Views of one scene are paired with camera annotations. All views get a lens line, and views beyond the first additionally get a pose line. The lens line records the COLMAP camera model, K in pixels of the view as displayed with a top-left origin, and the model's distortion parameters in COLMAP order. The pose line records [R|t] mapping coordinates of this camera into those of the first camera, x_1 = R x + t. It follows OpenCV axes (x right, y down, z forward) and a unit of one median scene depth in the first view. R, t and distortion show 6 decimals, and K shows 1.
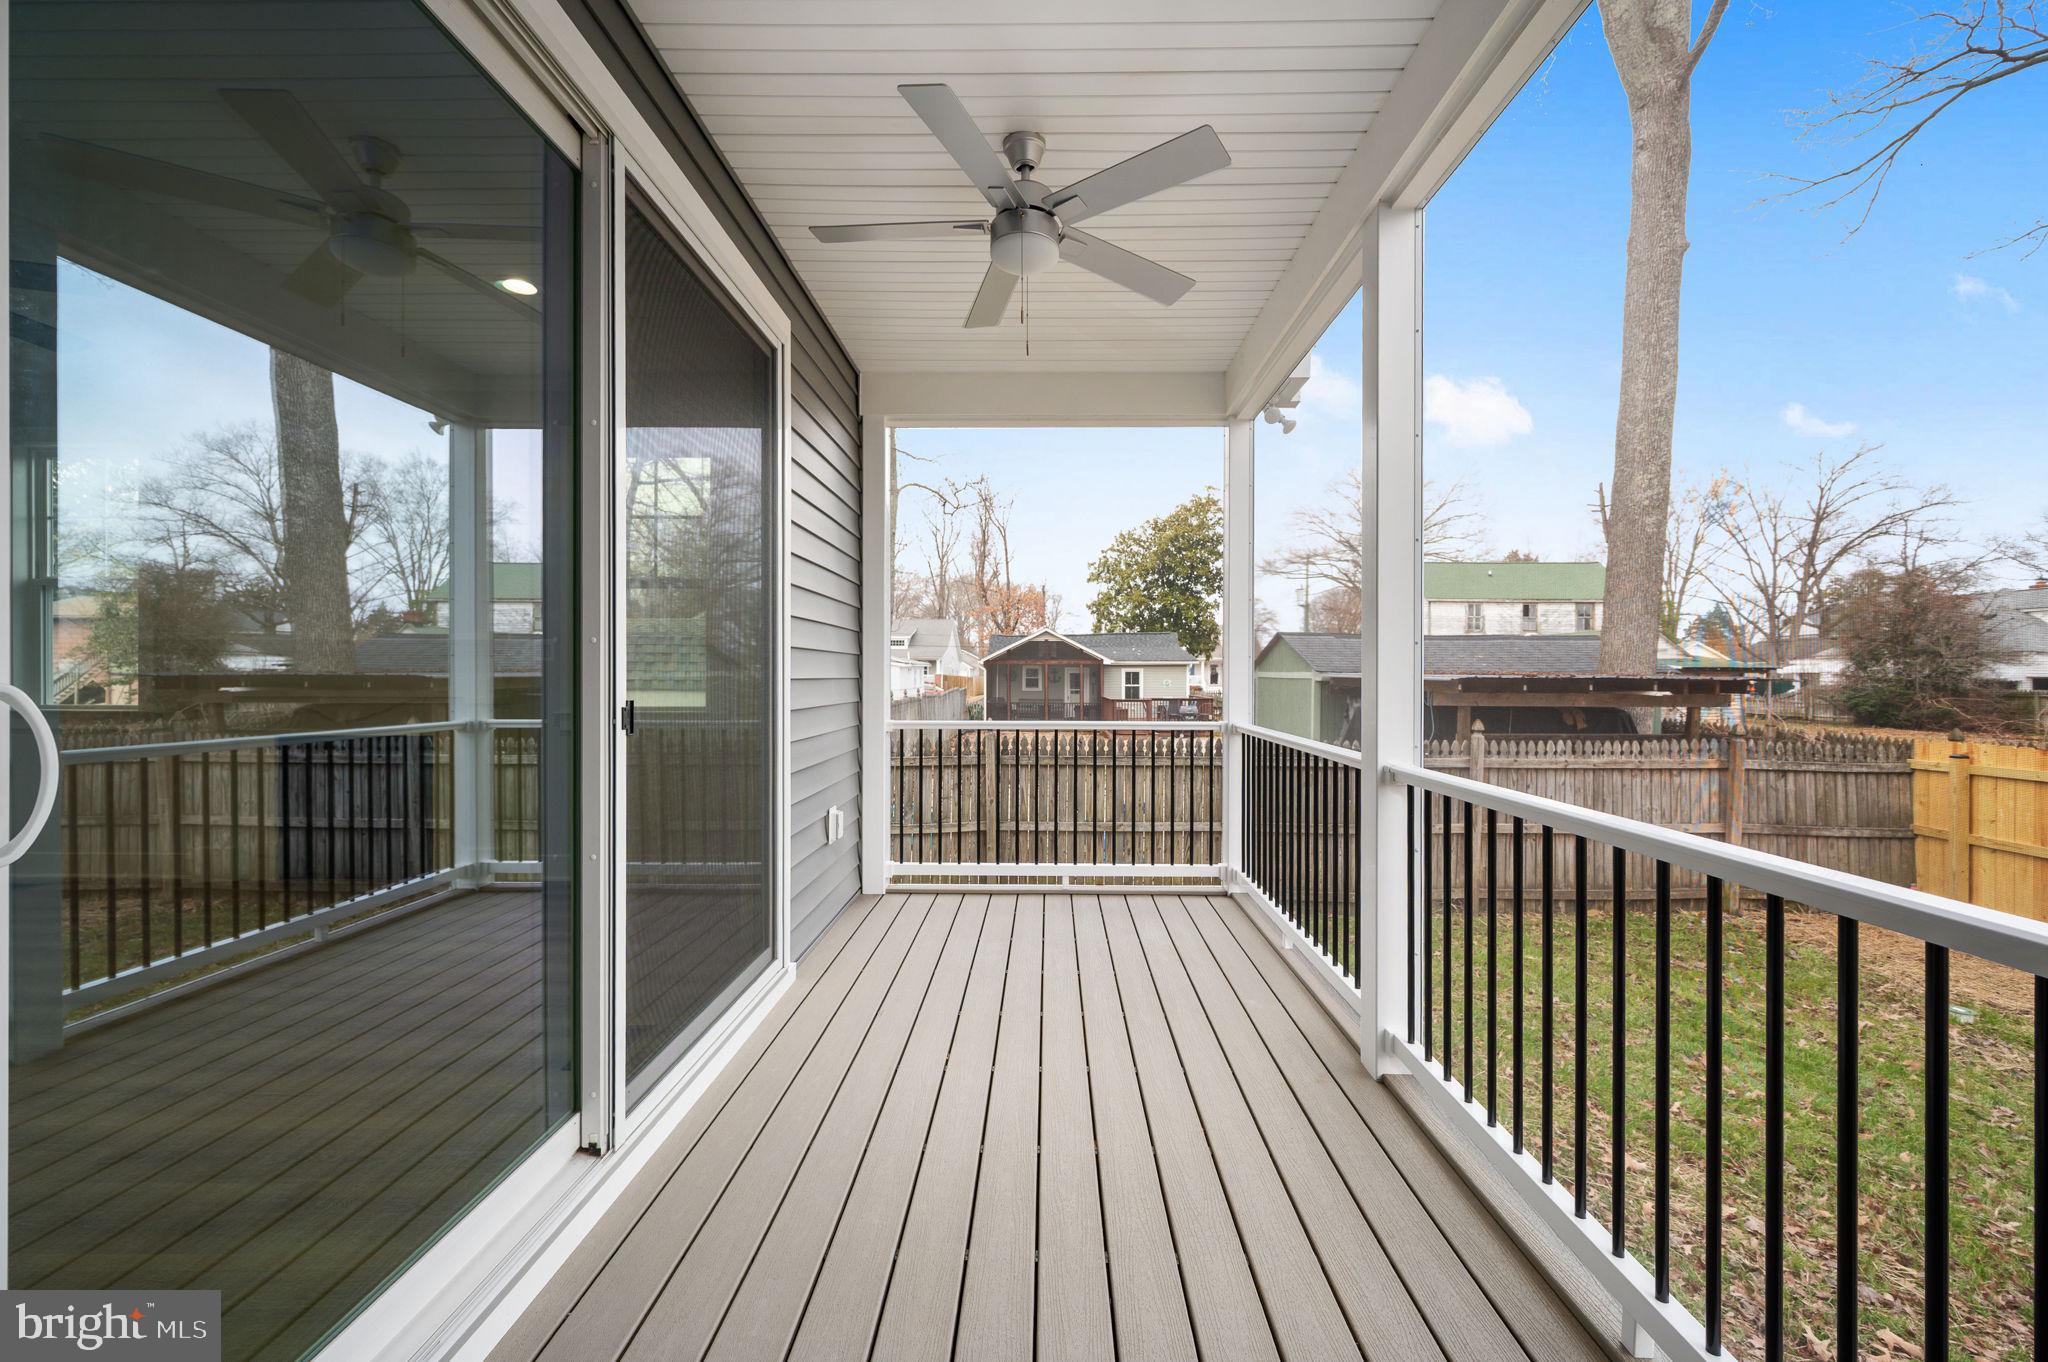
lens RADIAL K [[834.2, 0, 1040.0], [0, 834.2, 676.4], [0, 0, 1]] dist [-0.001275, -0.000271]
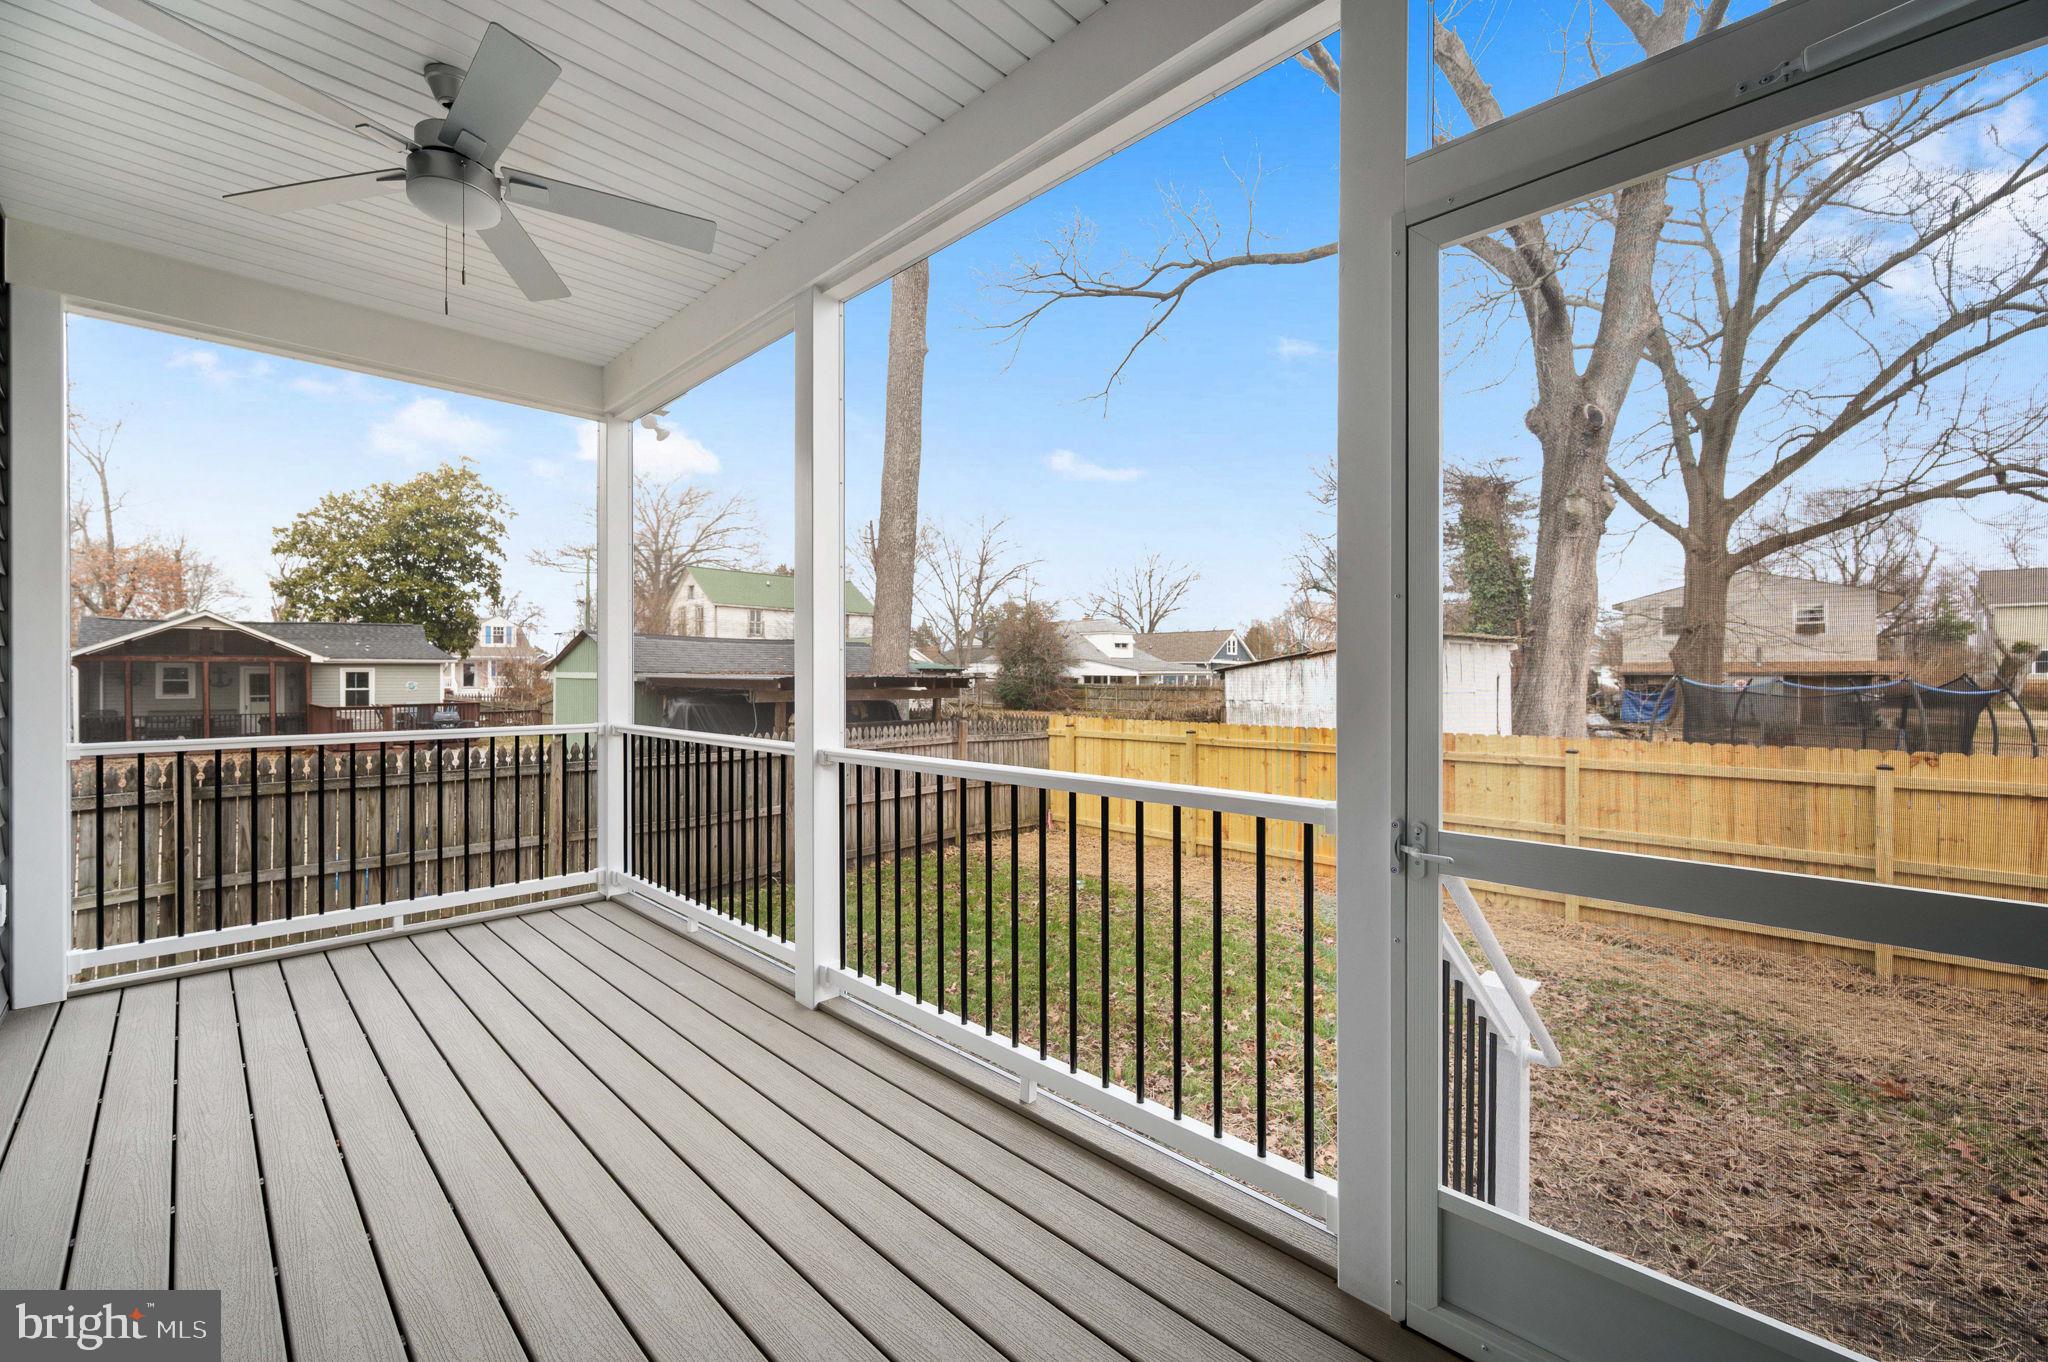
lens RADIAL K [[813.9, 0, 1024.0], [0, 813.9, 681.0], [0, 0, 1]] dist [-0.001250, -0.000135]
pose [[0.692862, -0.007785, 0.721028, -0.035968], [0.003684, 0.999967, 0.007256, -0.000195], [-0.721061, -0.002371, 0.692868, -0.006072]]
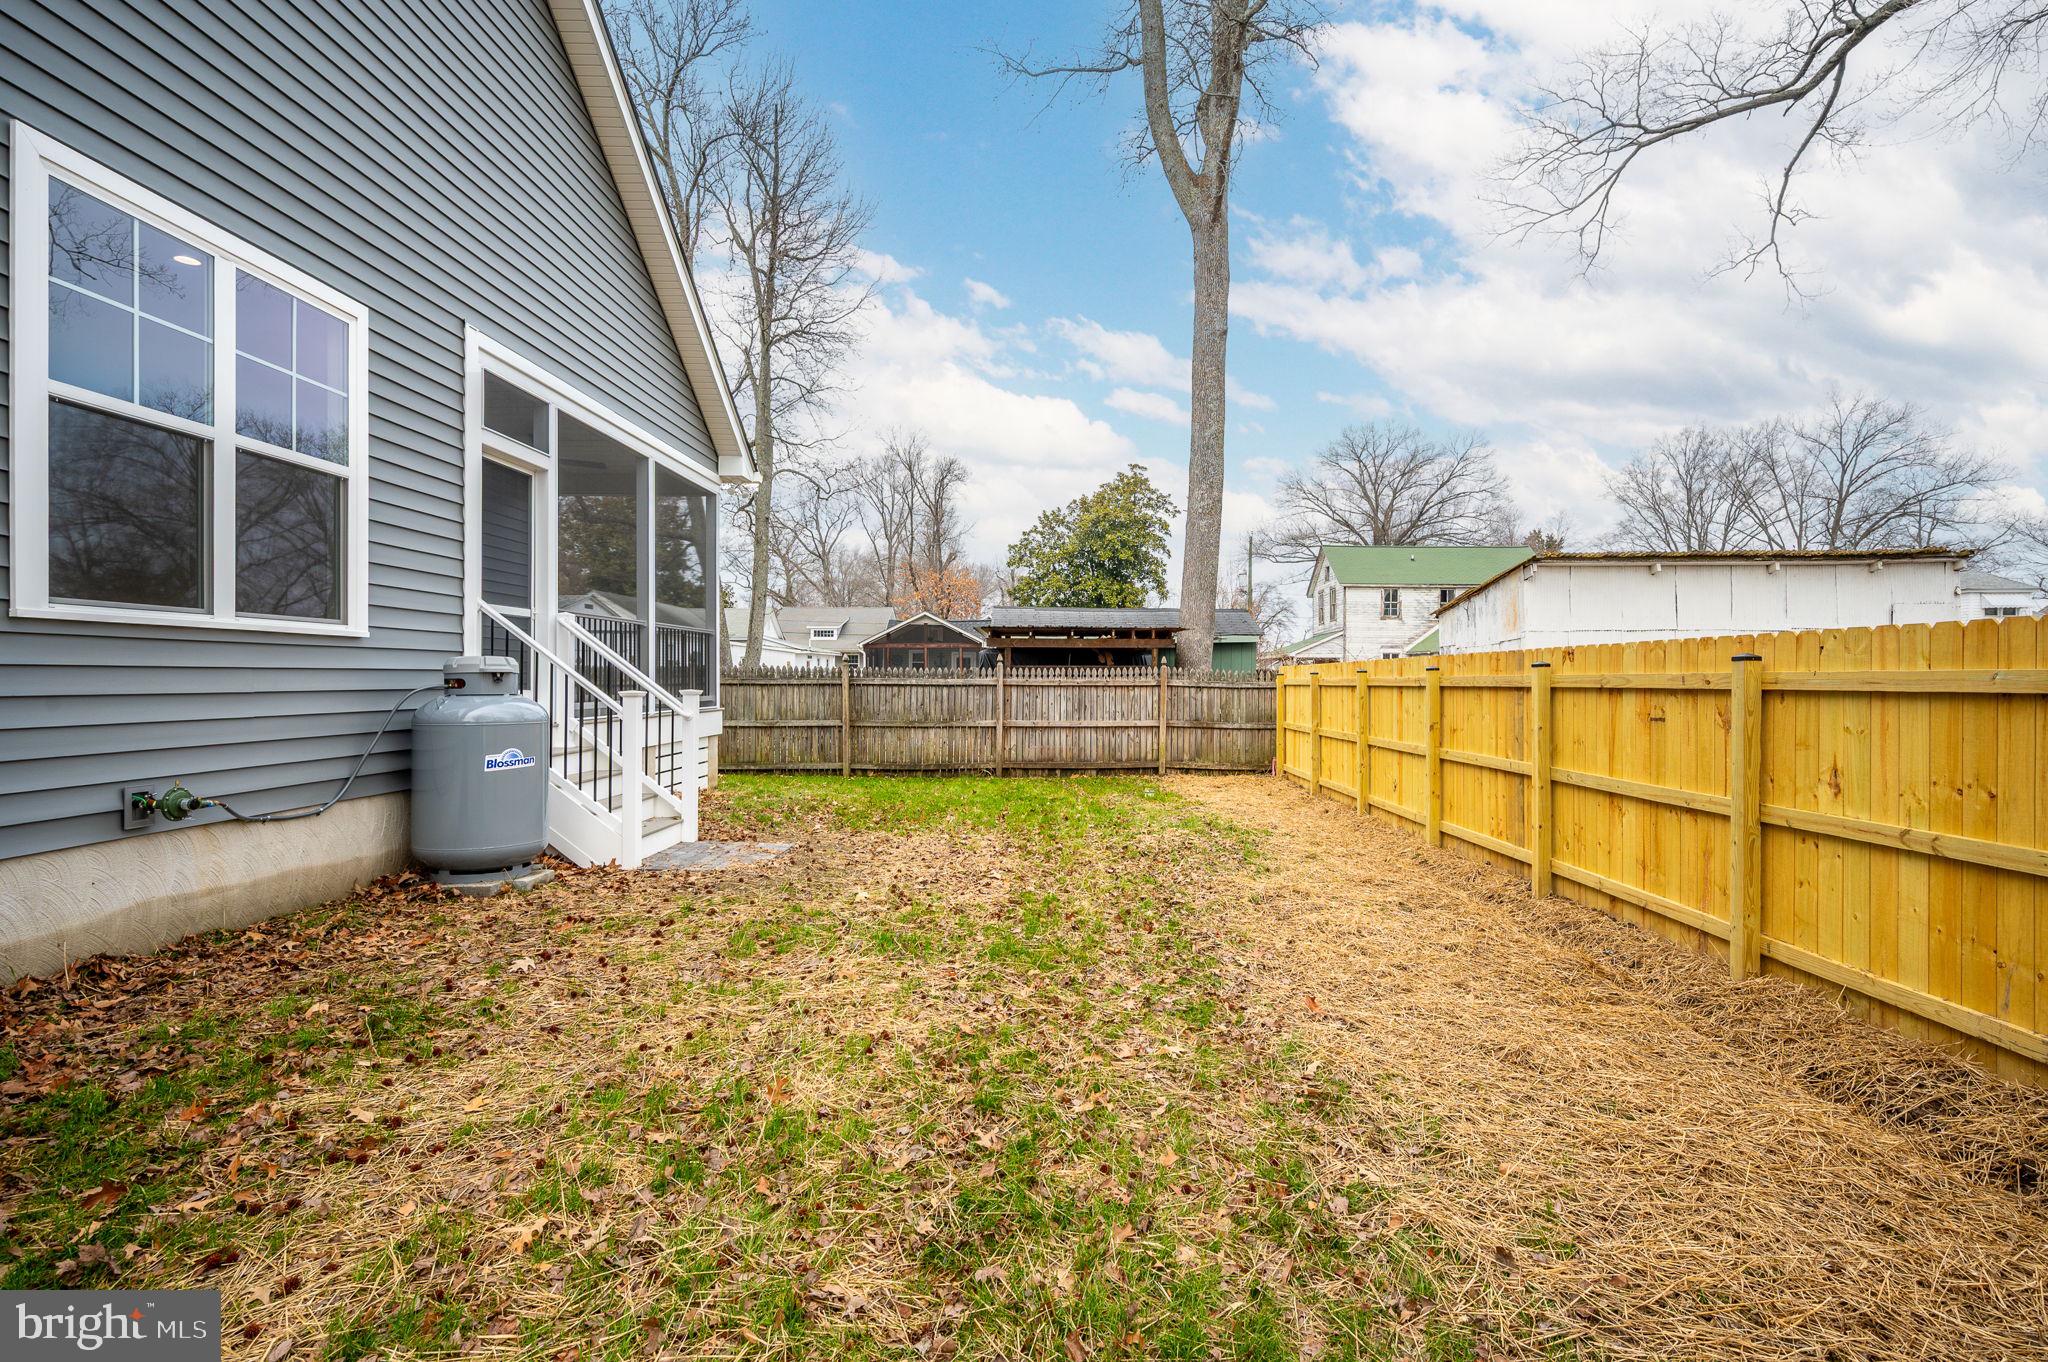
lens RADIAL K [[1013.1, 0, 1043.4], [0, 1013.1, 677.4], [0, 0, 1]] dist [-0.000771, -0.000194]
pose [[0.999962, 0.001662, 0.008570, 0.320379], [-0.001640, 0.999995, -0.002544, 0.055183], [-0.008575, 0.002530, 0.999960, -0.501598]]
